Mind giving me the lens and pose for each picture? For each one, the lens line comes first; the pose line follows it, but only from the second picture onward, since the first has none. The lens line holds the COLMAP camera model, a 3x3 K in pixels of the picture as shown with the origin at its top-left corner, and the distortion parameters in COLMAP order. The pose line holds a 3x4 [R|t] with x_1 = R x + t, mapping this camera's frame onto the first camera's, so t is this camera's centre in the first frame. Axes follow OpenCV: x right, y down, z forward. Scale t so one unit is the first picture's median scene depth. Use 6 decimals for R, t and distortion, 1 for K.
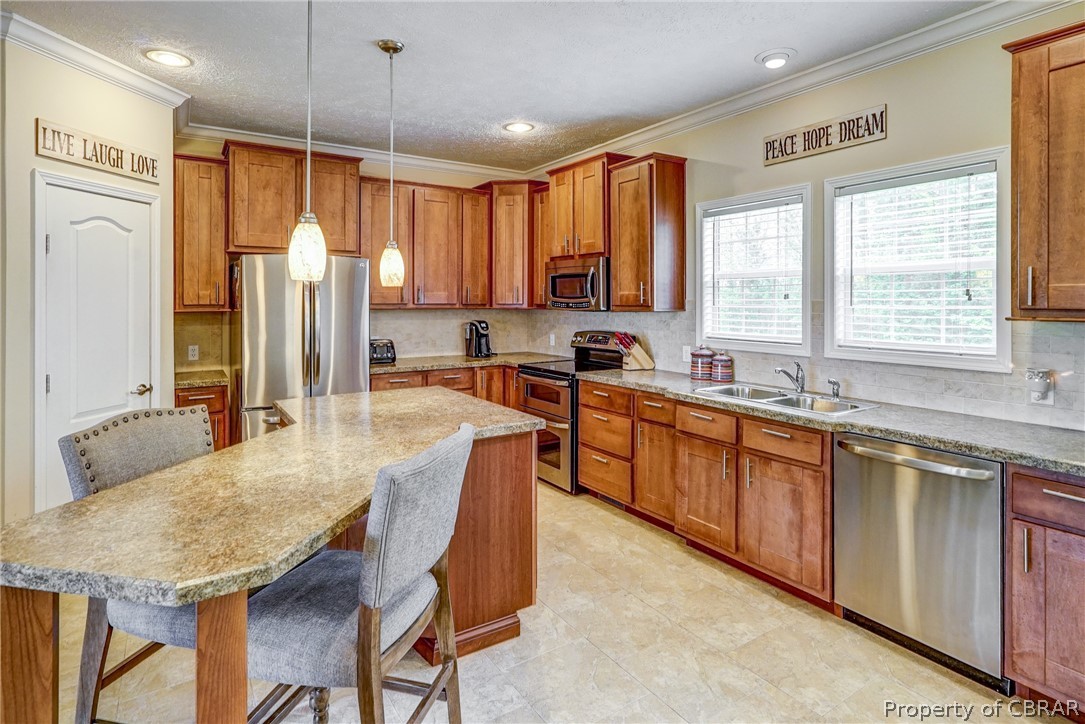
lens RADIAL K [[563.5, 0, 543.9], [0, 563.5, 300.7], [0, 0, 1]] dist [0.001074, 0.000440]
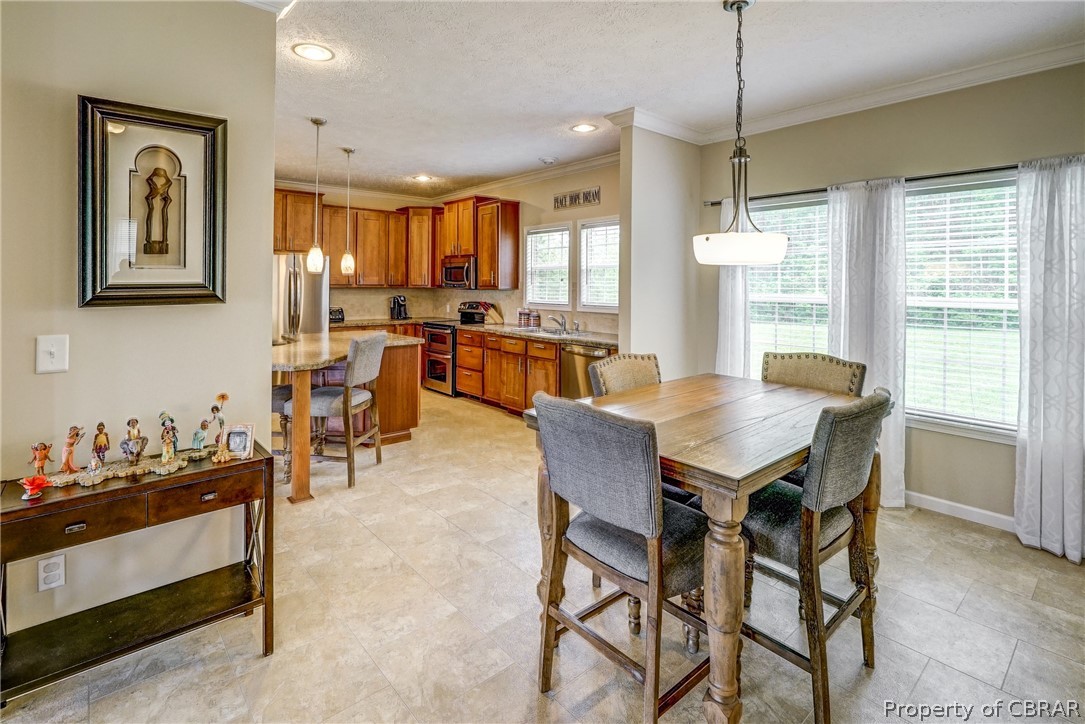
lens RADIAL K [[518.4, 0, 540.6], [0, 518.4, 287.8], [0, 0, 1]] dist [-0.025324, 0.010601]
pose [[0.991856, 0.003264, 0.127320, 0.114643], [-0.004161, 0.999968, 0.006779, 0.003223], [-0.127294, -0.007254, 0.991838, -0.597459]]
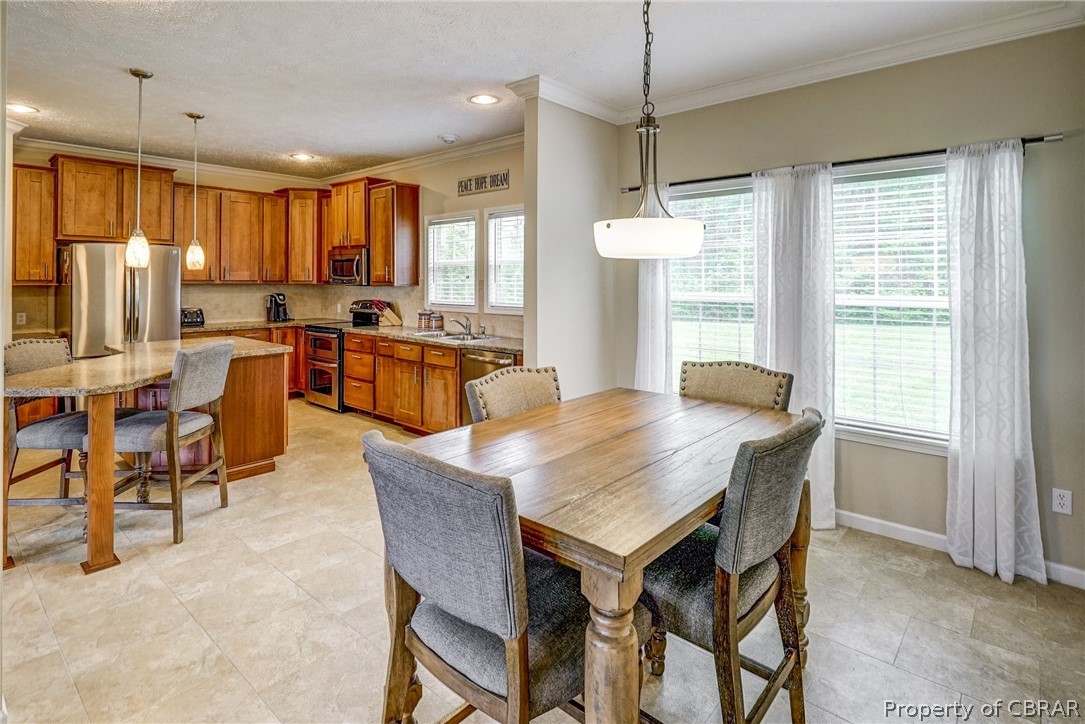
lens RADIAL K [[553.8, 0, 542.6], [0, 553.8, 278.5], [0, 0, 1]] dist [0.001723, 0.001428]
pose [[0.964743, 0.004701, 0.263152, 0.180766], [-0.004122, 0.999988, -0.002750, 0.001855], [-0.263162, 0.001568, 0.964750, -0.520435]]
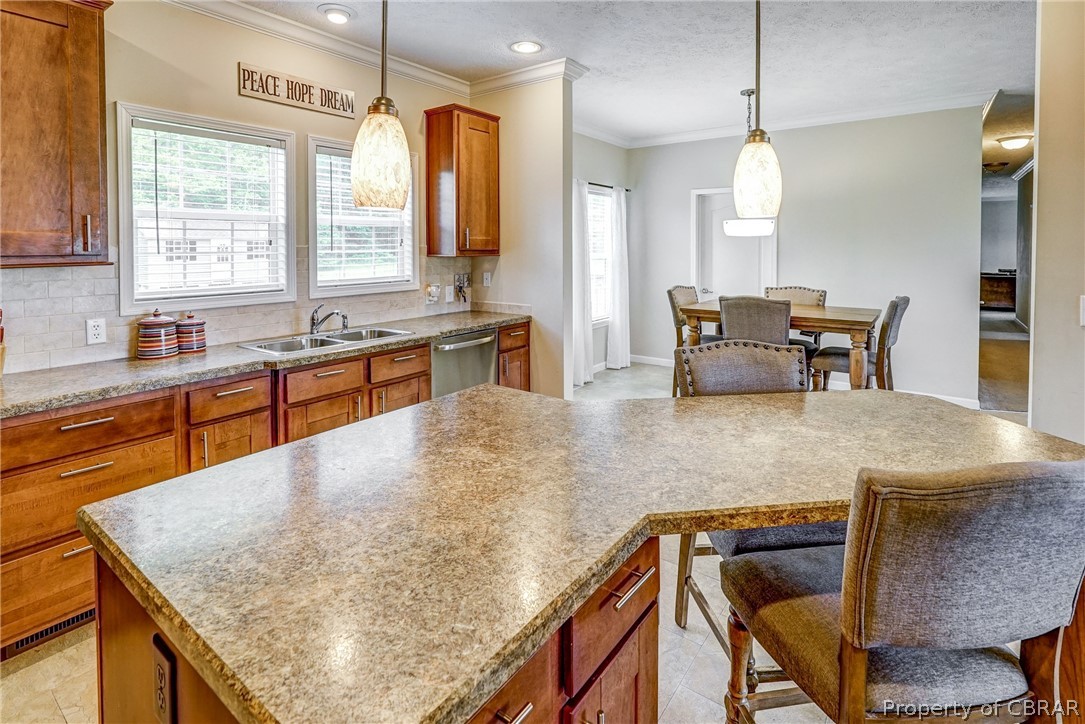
lens RADIAL K [[526.1, 0, 544.6], [0, 526.1, 257.8], [0, 0, 1]] dist [0.000567, -0.000012]
pose [[-0.337694, -0.021428, 0.941012, -0.478236], [0.001924, 0.999723, 0.023455, -0.000921], [-0.941254, 0.009731, -0.337559, 0.722067]]
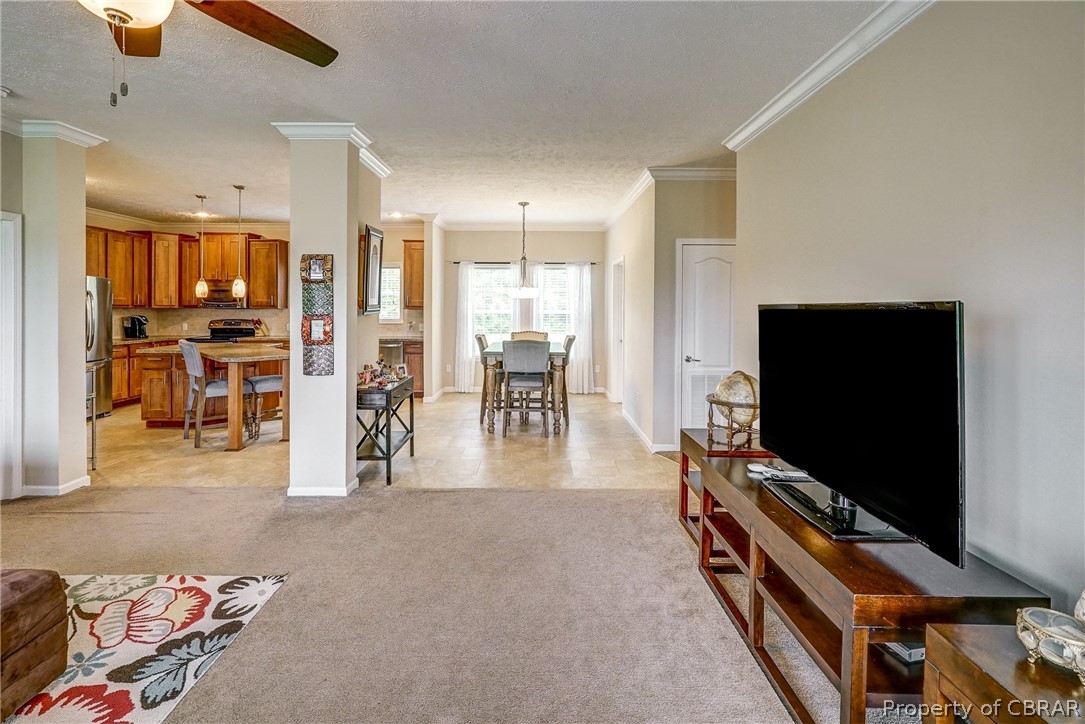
lens RADIAL K [[509.7, 0, 537.8], [0, 509.7, 308.2], [0, 0, 1]] dist [-0.000251, 0.000006]
pose [[0.549312, -0.001580, 0.835616, -0.918165], [-0.003900, 0.999982, 0.004455, 0.004503], [-0.835608, -0.005706, 0.549296, -0.977742]]
